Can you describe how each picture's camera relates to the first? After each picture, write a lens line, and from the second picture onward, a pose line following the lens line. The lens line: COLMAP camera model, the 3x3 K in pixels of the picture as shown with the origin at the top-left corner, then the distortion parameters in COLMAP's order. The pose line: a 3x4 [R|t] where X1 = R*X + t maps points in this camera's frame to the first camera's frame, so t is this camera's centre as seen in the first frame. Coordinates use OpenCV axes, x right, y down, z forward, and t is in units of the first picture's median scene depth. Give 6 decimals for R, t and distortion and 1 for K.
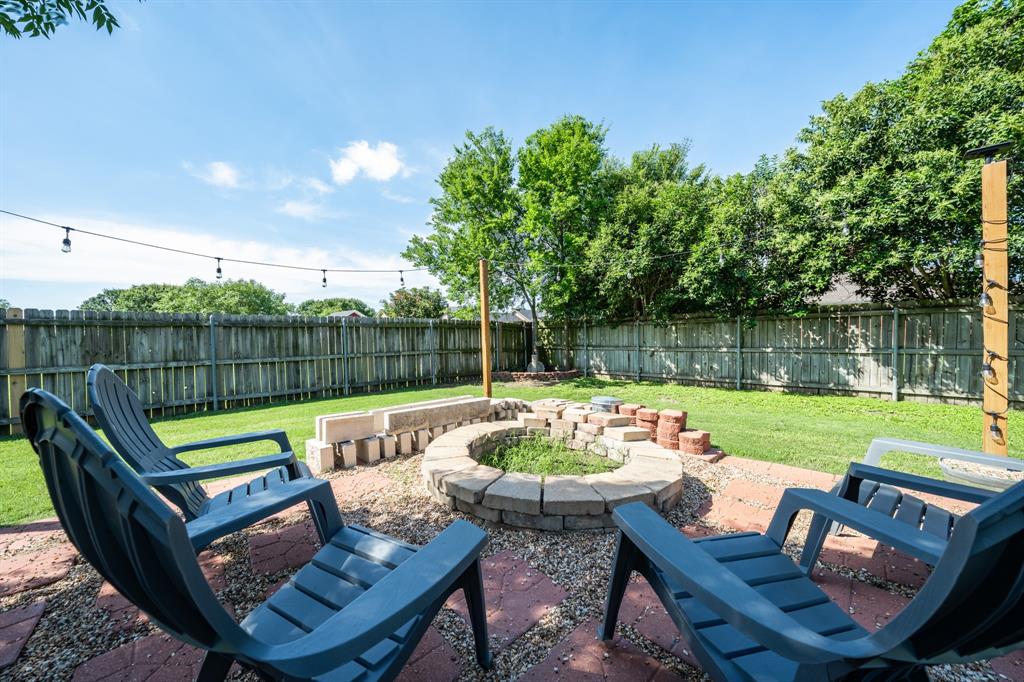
lens RADIAL K [[346.6, 0, 512.0], [0, 346.6, 341.0], [0, 0, 1]] dist [-0.007467, -0.000011]
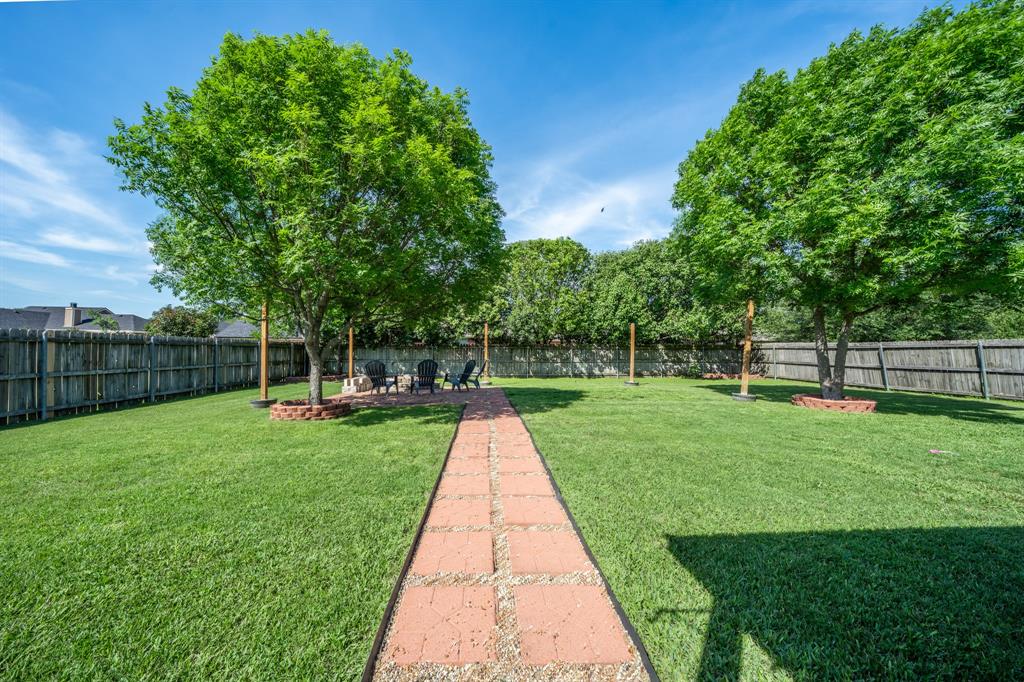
lens RADIAL K [[346.6, 0, 512.0], [0, 346.6, 341.0], [0, 0, 1]] dist [-0.007467, -0.000011]
pose [[0.615805, 0.043435, 0.786700, -0.927644], [-0.001832, 0.998556, -0.053698, 0.015897], [-0.787896, 0.031626, 0.614995, -0.927914]]
